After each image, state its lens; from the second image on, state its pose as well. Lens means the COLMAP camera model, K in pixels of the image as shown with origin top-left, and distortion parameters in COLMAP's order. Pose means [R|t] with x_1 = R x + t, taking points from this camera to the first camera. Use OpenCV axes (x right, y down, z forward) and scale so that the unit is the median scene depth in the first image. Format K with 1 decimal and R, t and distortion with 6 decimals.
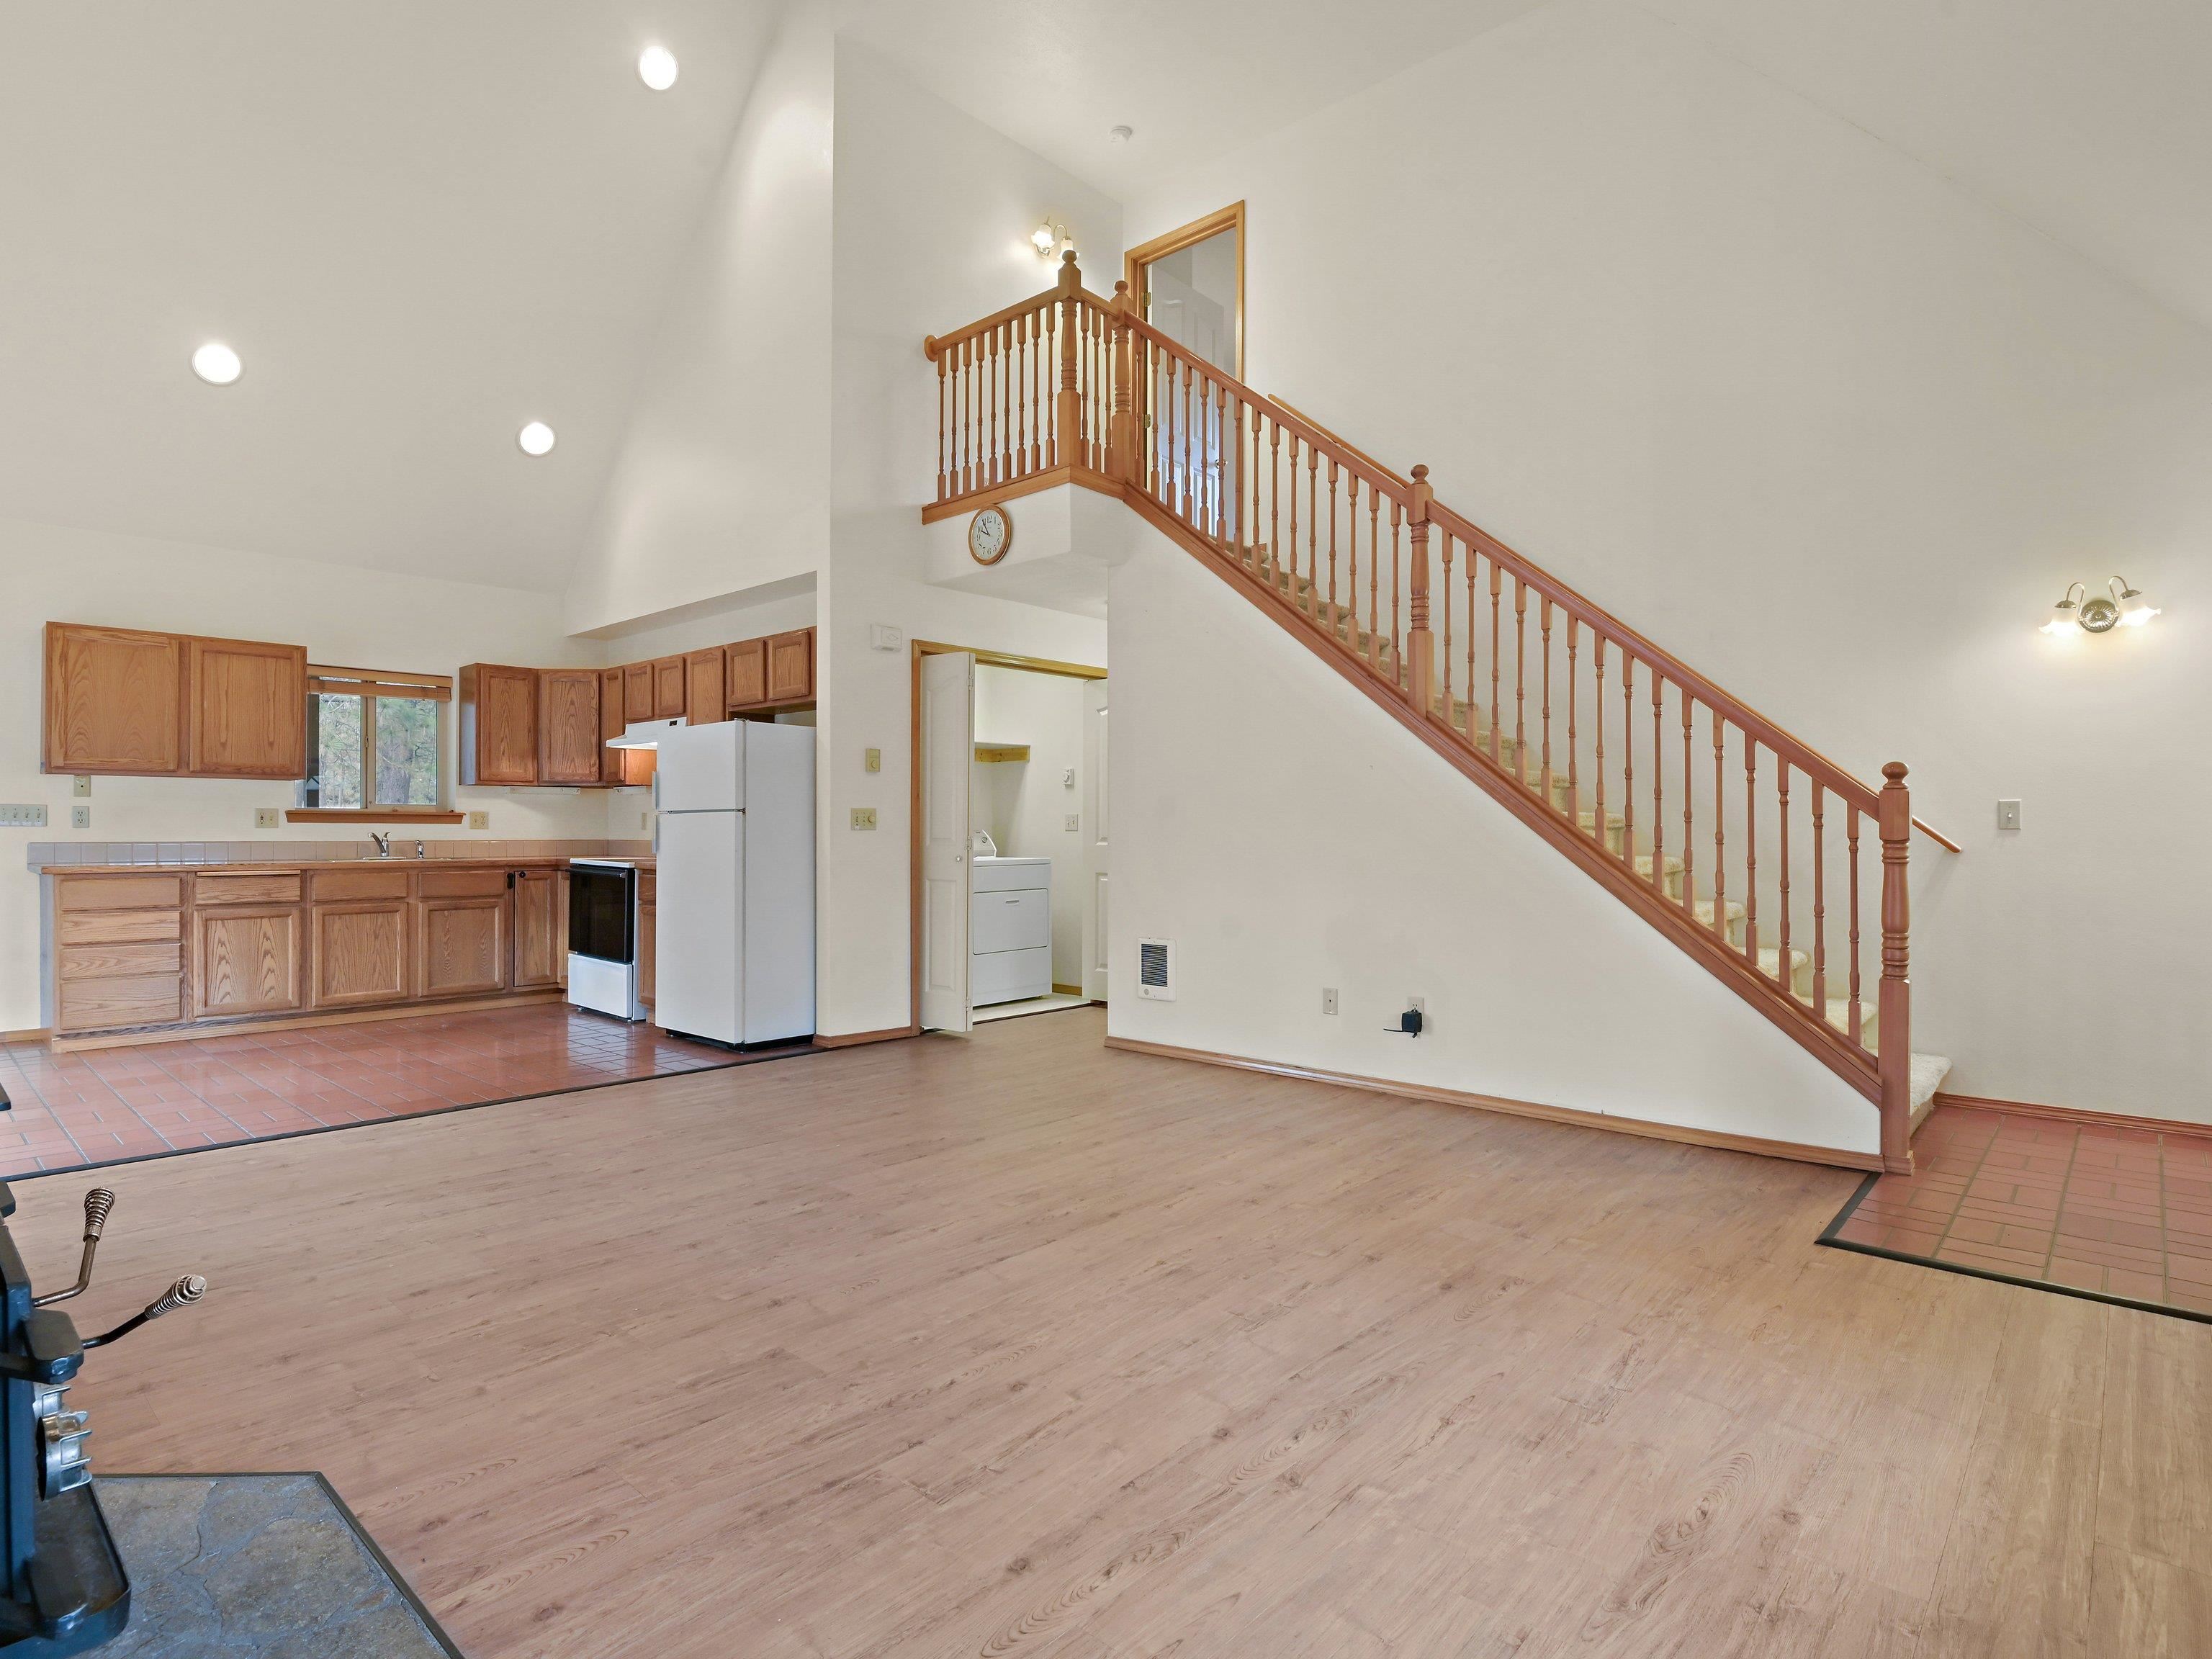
lens RADIAL K [[1155.7, 0, 1104.5], [0, 1155.7, 828.6], [0, 0, 1]] dist [-0.013530, -0.005129]
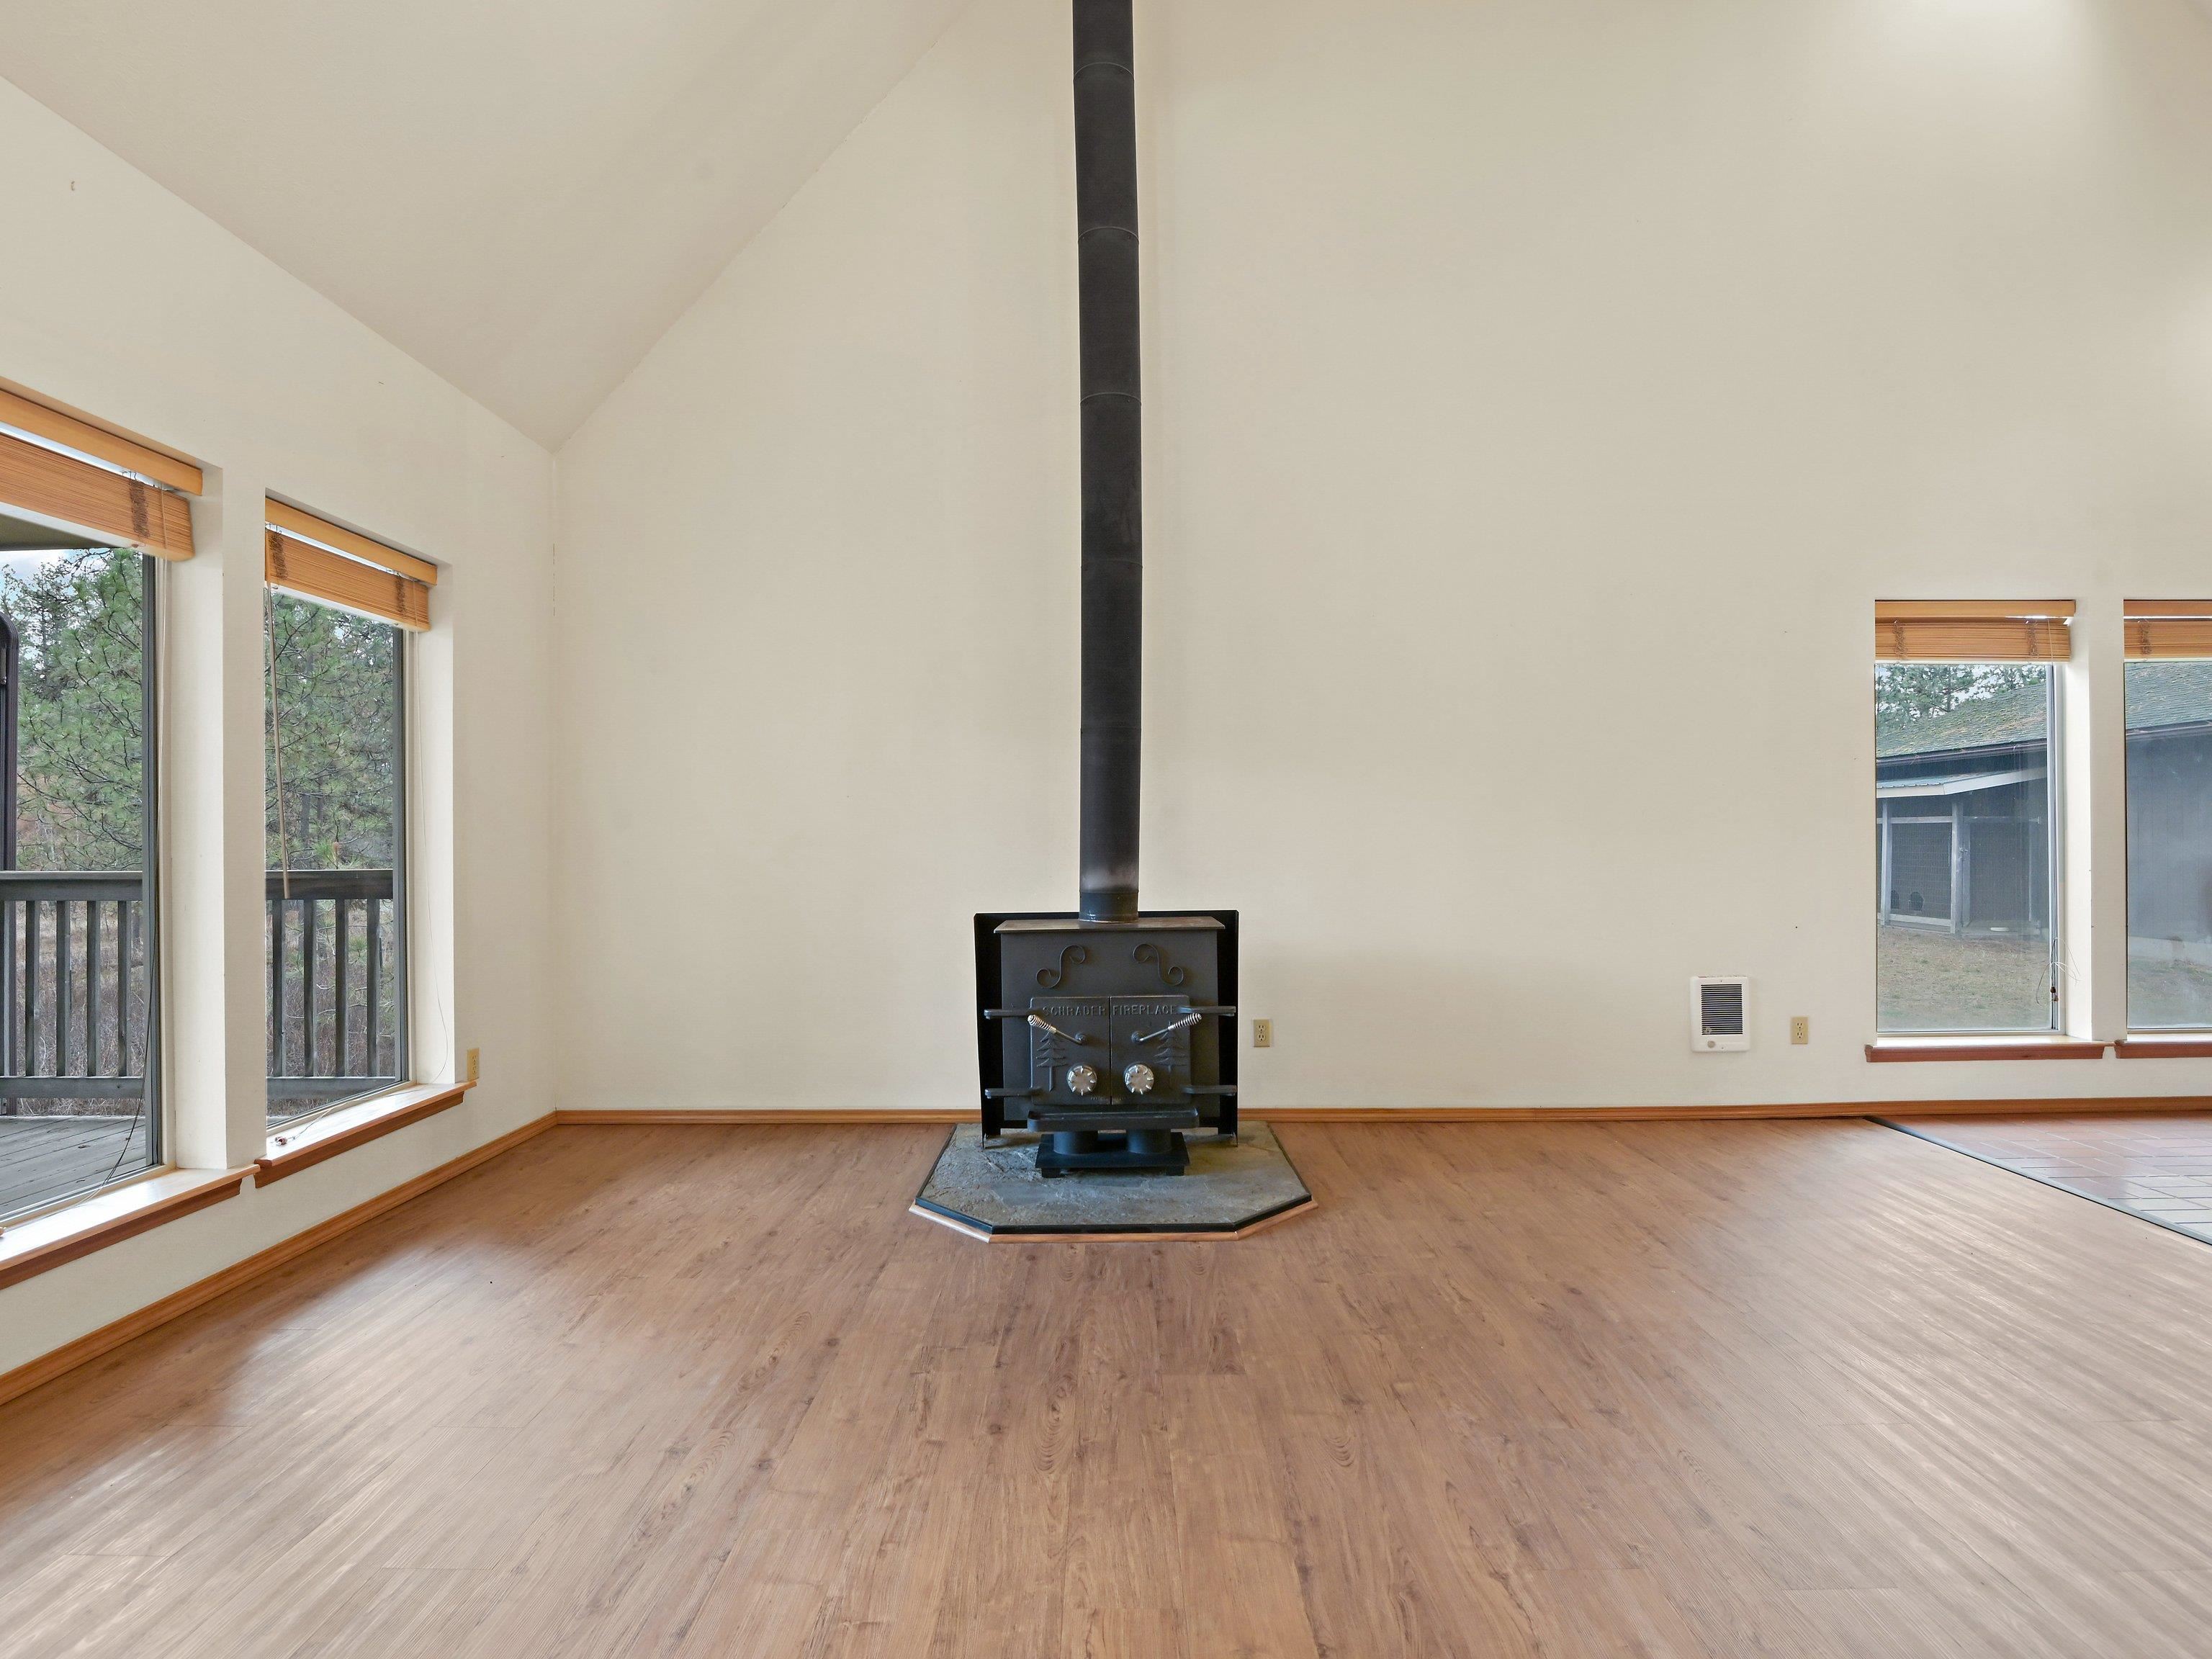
lens RADIAL K [[1155.7, 0, 1108.9], [0, 1155.7, 833.8], [0, 0, 1]] dist [-0.013530, -0.005129]
pose [[-0.745836, -0.000264, -0.666130, 0.510201], [0.006233, 0.999953, -0.007376, -0.008102], [0.666101, -0.009653, -0.745799, 1.833597]]
